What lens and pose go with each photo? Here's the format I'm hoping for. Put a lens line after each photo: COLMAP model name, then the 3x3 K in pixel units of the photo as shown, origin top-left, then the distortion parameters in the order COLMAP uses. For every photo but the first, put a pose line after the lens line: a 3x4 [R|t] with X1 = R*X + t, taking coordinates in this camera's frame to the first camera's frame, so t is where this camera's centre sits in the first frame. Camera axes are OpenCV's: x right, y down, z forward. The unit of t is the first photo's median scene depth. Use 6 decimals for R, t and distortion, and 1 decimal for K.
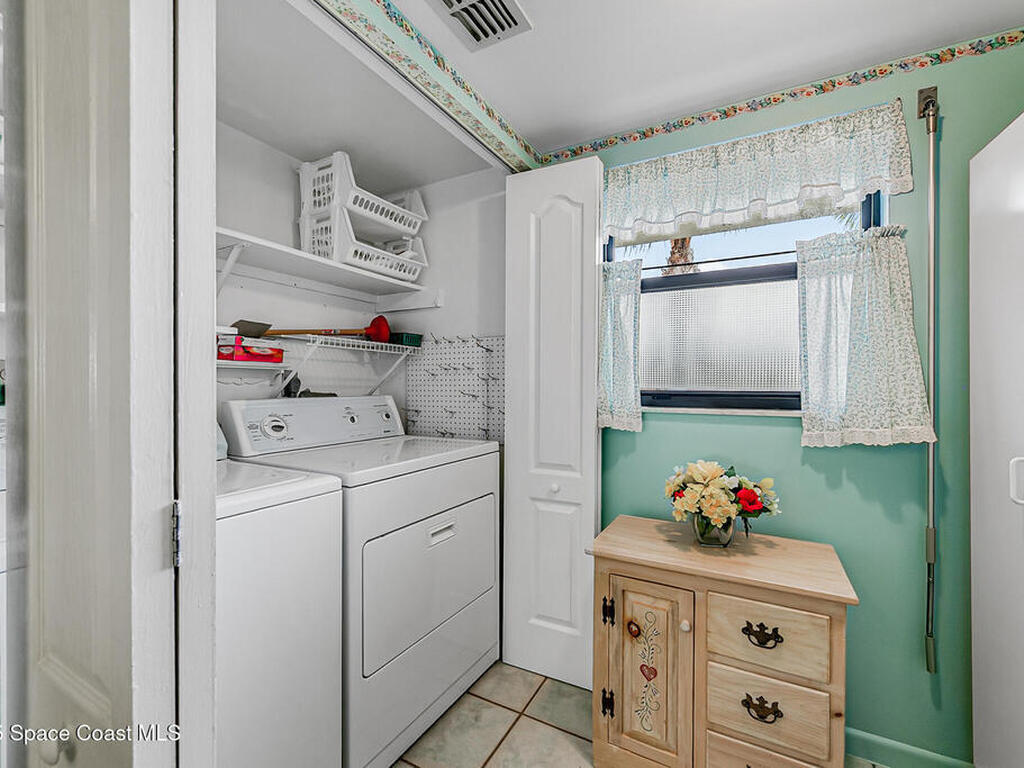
lens RADIAL K [[440.3, 0, 513.6], [0, 440.3, 383.3], [0, 0, 1]] dist [0.003942, -0.000690]
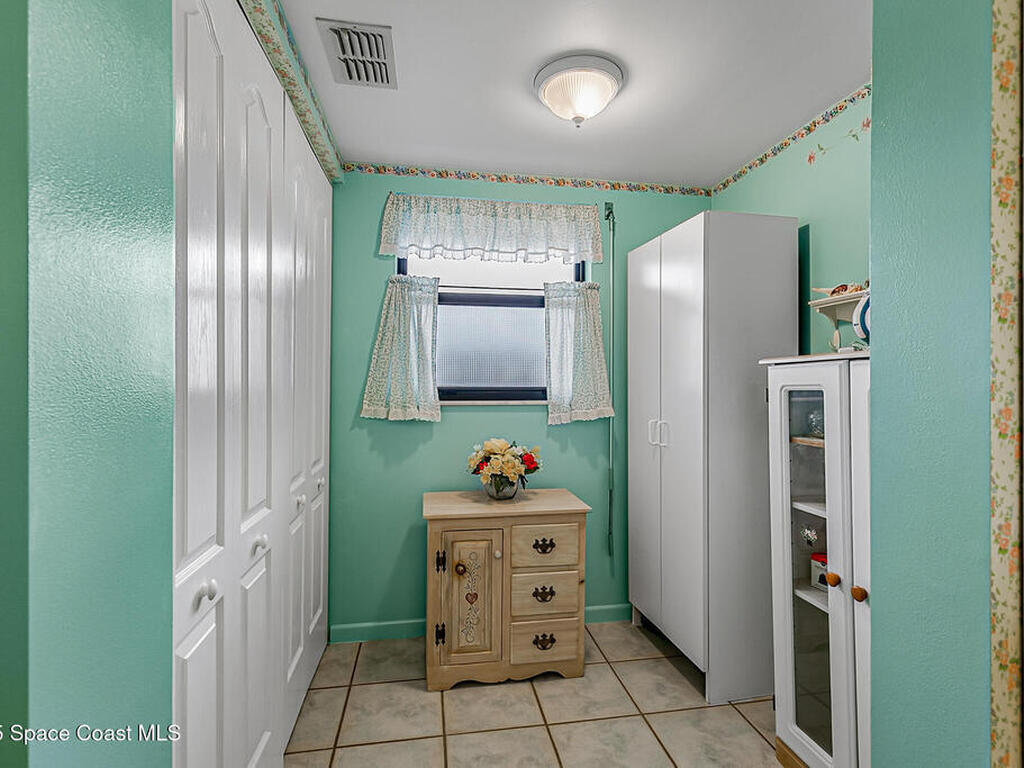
lens RADIAL K [[501.5, 0, 512.4], [0, 501.5, 383.1], [0, 0, 1]] dist [-0.001768, -0.000127]
pose [[0.788654, 0.000588, 0.614837, -0.509557], [0.000088, 0.999999, -0.001069, 0.008294], [-0.614838, 0.000897, 0.788653, -0.259966]]
